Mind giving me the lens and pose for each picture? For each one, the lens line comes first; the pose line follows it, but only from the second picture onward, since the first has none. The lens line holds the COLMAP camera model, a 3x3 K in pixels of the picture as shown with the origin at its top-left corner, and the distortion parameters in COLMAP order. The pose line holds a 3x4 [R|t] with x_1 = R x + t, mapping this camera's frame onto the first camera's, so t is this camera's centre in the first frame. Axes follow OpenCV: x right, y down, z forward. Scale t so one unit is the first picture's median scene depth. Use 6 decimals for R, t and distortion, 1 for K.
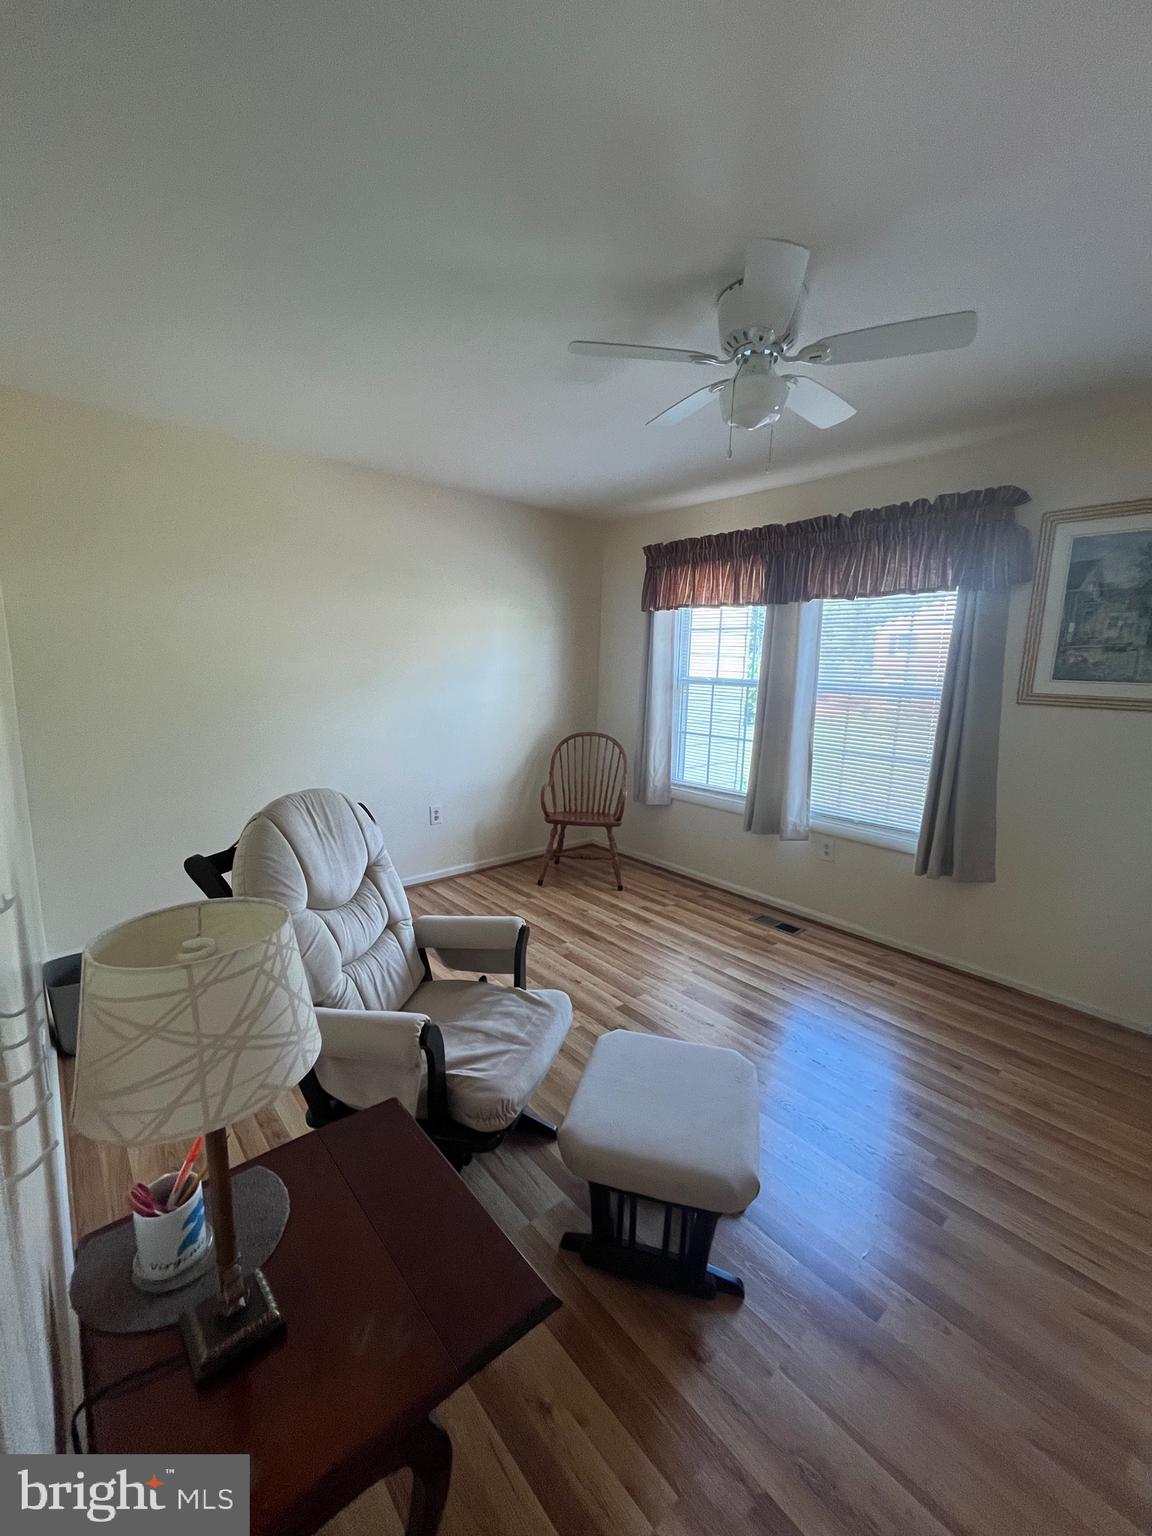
lens RADIAL K [[619.4, 0, 576.3], [0, 619.4, 769.4], [0, 0, 1]] dist [-0.007445, -0.000883]
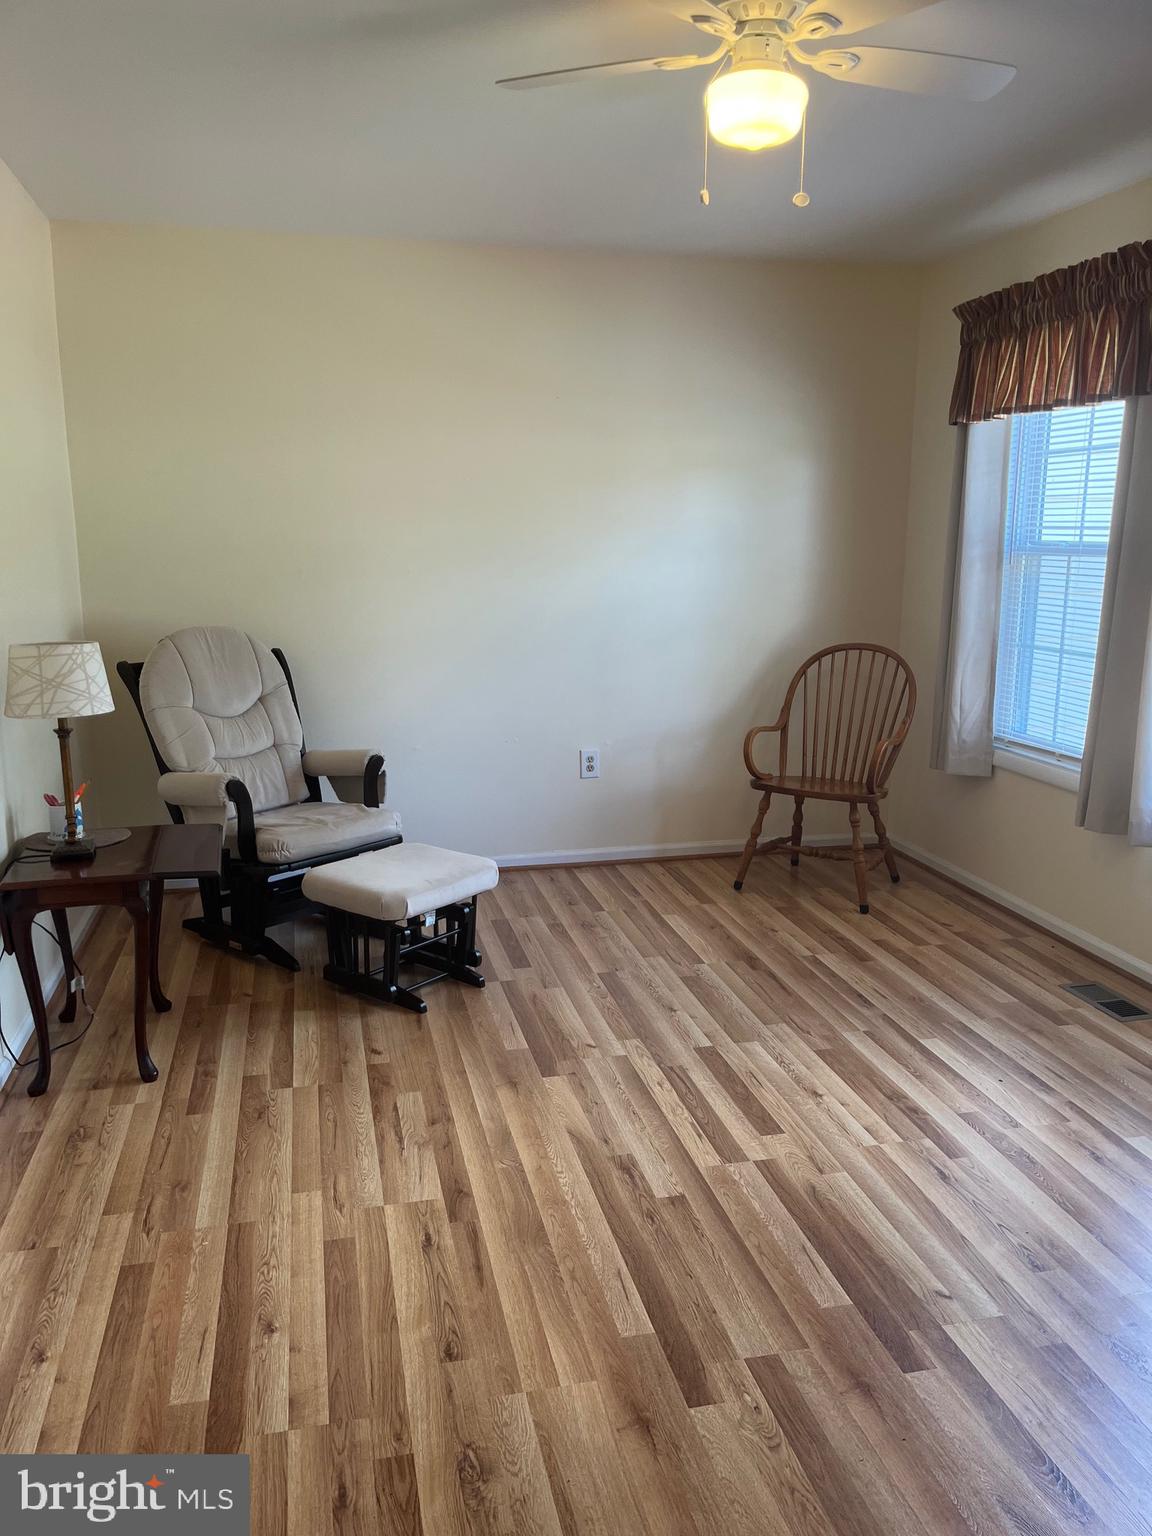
lens RADIAL K [[1172.1, 0, 574.3], [0, 1172.1, 772.2], [0, 0, 1]] dist [0.041164, -0.010985]
pose [[0.882444, 0.067307, -0.465577, 0.335922], [-0.055149, 0.997688, 0.039704, 0.033978], [0.467173, -0.009360, 0.884116, -0.104554]]
